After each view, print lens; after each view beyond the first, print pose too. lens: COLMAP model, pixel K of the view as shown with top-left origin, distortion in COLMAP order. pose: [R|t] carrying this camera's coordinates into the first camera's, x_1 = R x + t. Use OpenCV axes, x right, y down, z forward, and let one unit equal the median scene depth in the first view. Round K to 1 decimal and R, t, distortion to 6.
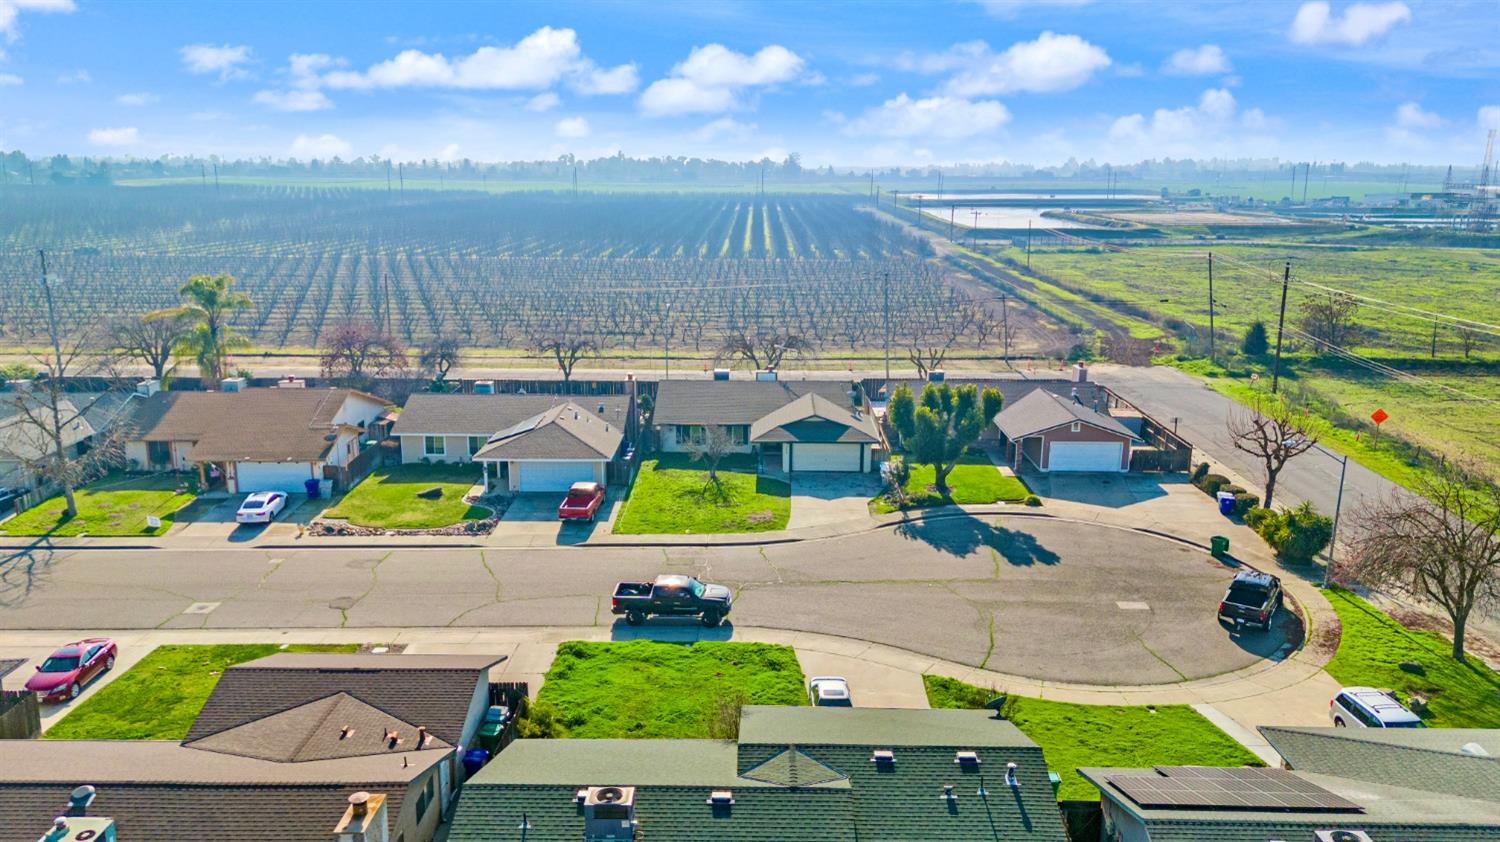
lens RADIAL K [[1109.8, 0, 750.0], [0, 1109.8, 421.0], [0, 0, 1]] dist [0.077385, -0.095123]
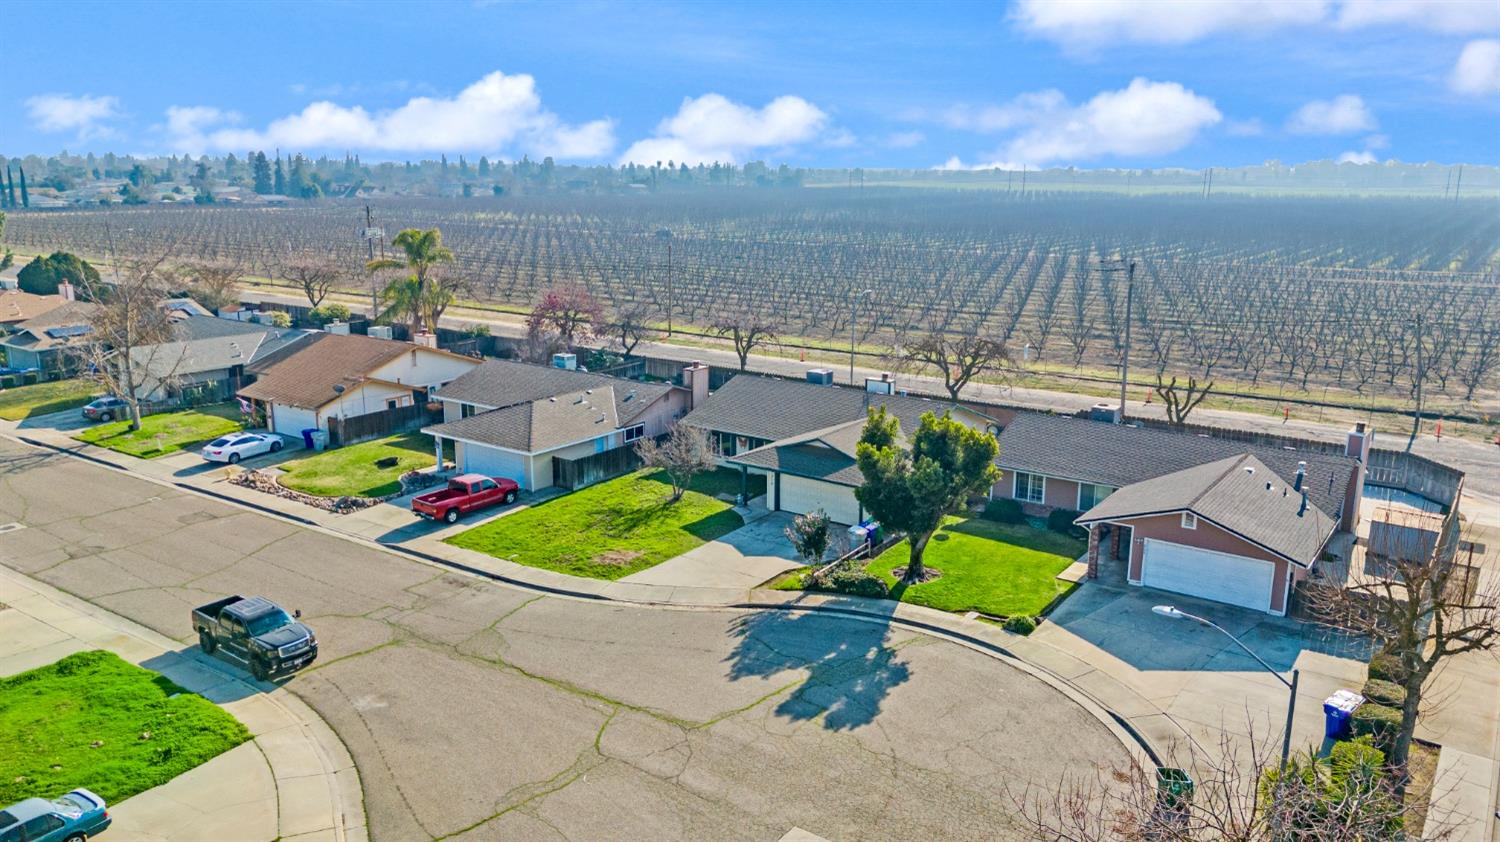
lens RADIAL K [[1109.8, 0, 750.0], [0, 1109.8, 421.0], [0, 0, 1]] dist [0.077385, -0.095123]
pose [[0.818717, 0.131218, -0.559003, 0.435056], [-0.133348, 0.990372, 0.037174, -0.038710], [0.558499, 0.044107, 0.828332, 0.387813]]
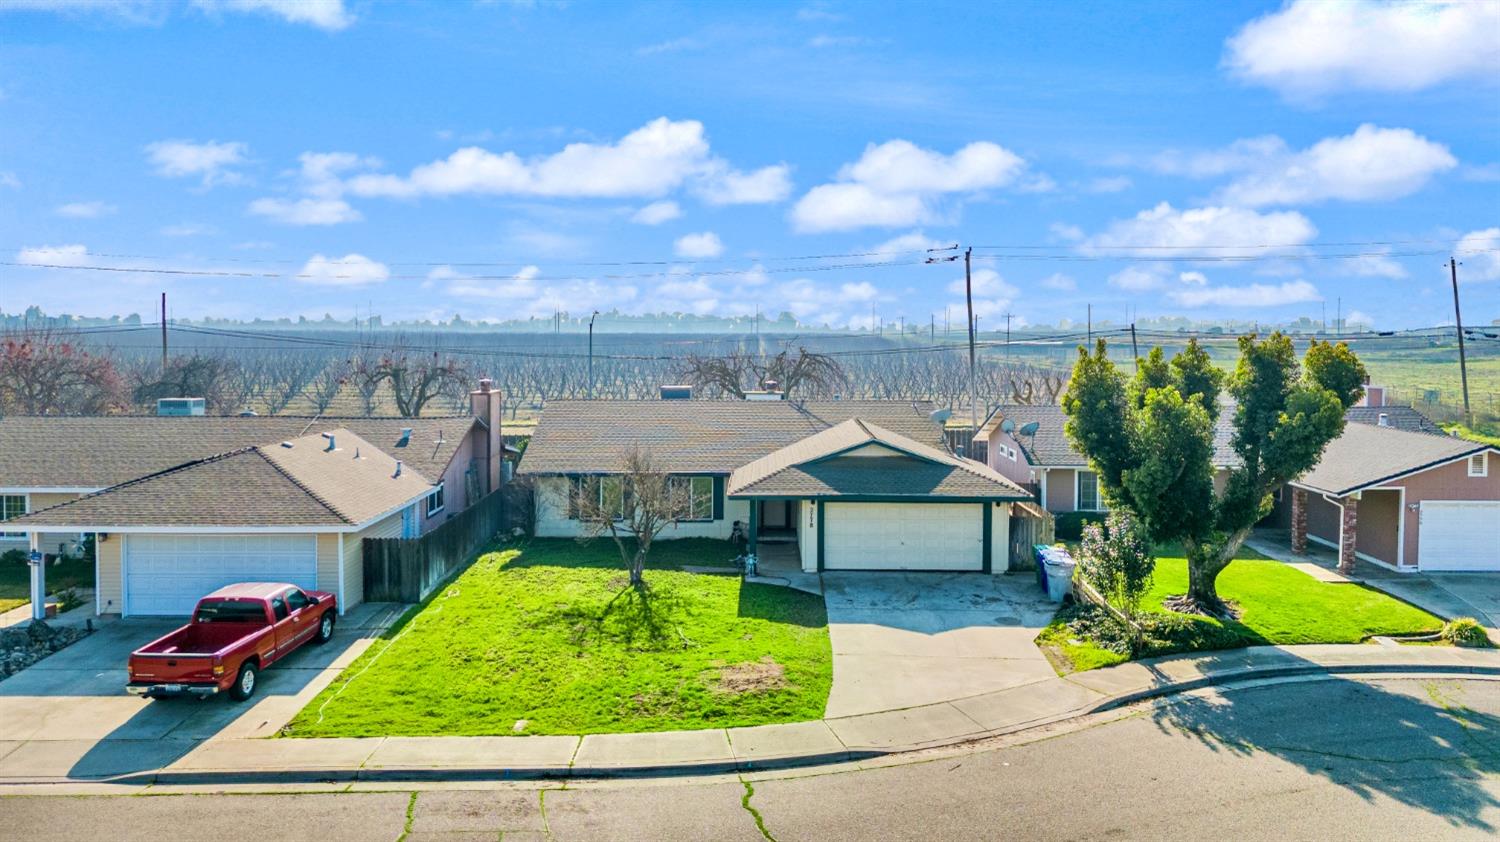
lens RADIAL K [[1109.8, 0, 750.0], [0, 1109.8, 421.0], [0, 0, 1]] dist [0.077385, -0.095123]
pose [[0.999992, -0.002215, 0.003473, 0.008153], [0.002700, 0.989217, -0.146429, 0.052117], [-0.003111, 0.146437, 0.989215, 0.580254]]
